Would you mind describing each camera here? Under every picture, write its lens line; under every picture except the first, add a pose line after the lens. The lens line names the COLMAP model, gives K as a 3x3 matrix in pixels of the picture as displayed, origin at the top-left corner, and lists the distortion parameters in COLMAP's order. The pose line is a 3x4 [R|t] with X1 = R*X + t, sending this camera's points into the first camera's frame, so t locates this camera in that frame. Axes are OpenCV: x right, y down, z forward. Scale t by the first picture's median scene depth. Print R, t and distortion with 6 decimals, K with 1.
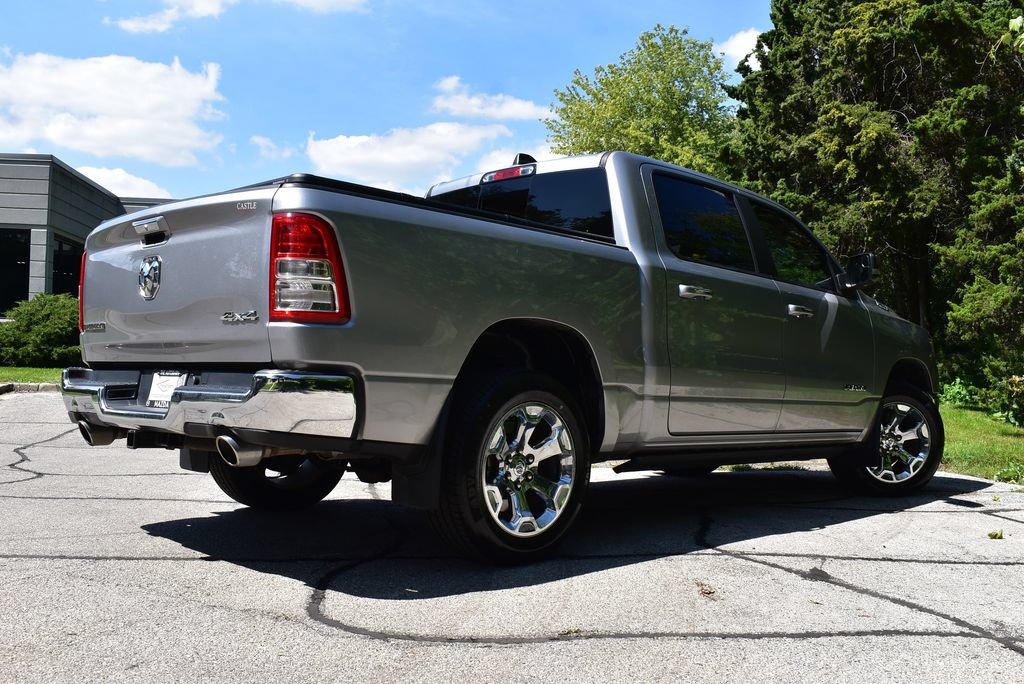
lens RADIAL K [[992.2, 0, 512.0], [0, 992.2, 342.0], [0, 0, 1]] dist [-0.081479, 0.015902]
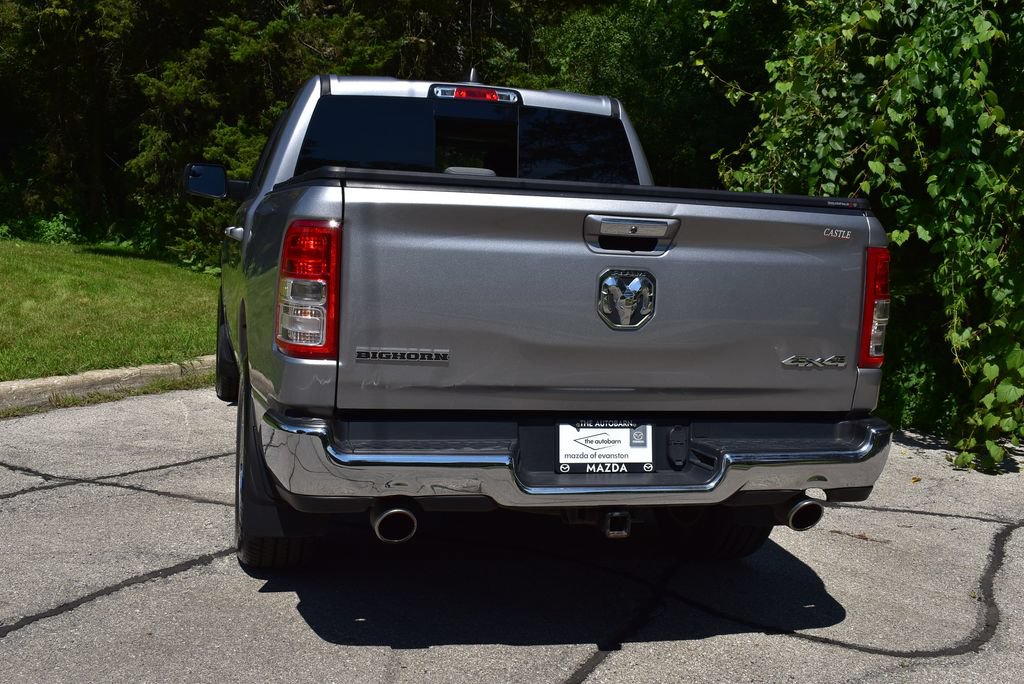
lens RADIAL K [[1162.8, 0, 512.0], [0, 1162.8, 342.0], [0, 0, 1]] dist [-0.082156, -0.007003]
pose [[0.507324, -0.091021, 0.856935, -0.852417], [-0.073371, 0.986233, 0.148192, -0.115395], [-0.858626, -0.138056, 0.493662, 0.489865]]
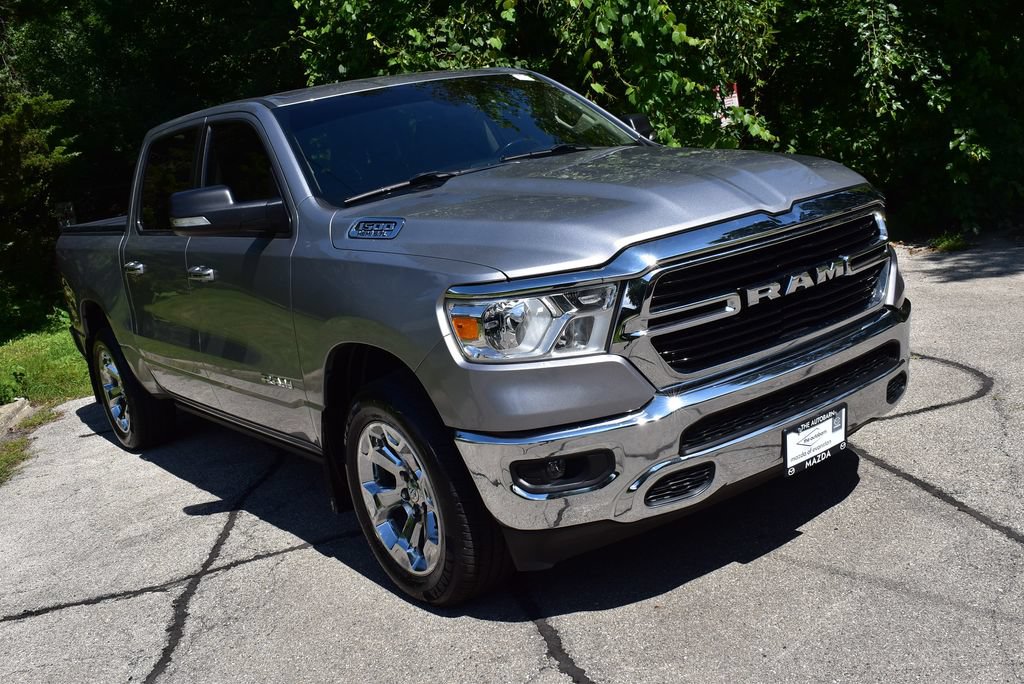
lens RADIAL K [[1038.1, 0, 512.0], [0, 1038.1, 342.0], [0, 0, 1]] dist [-0.079659, 0.011068]
pose [[-0.114756, -0.199888, 0.973075, -0.962912], [0.131862, 0.967814, 0.214358, -0.131441], [-0.984603, 0.152911, -0.084705, 1.095344]]
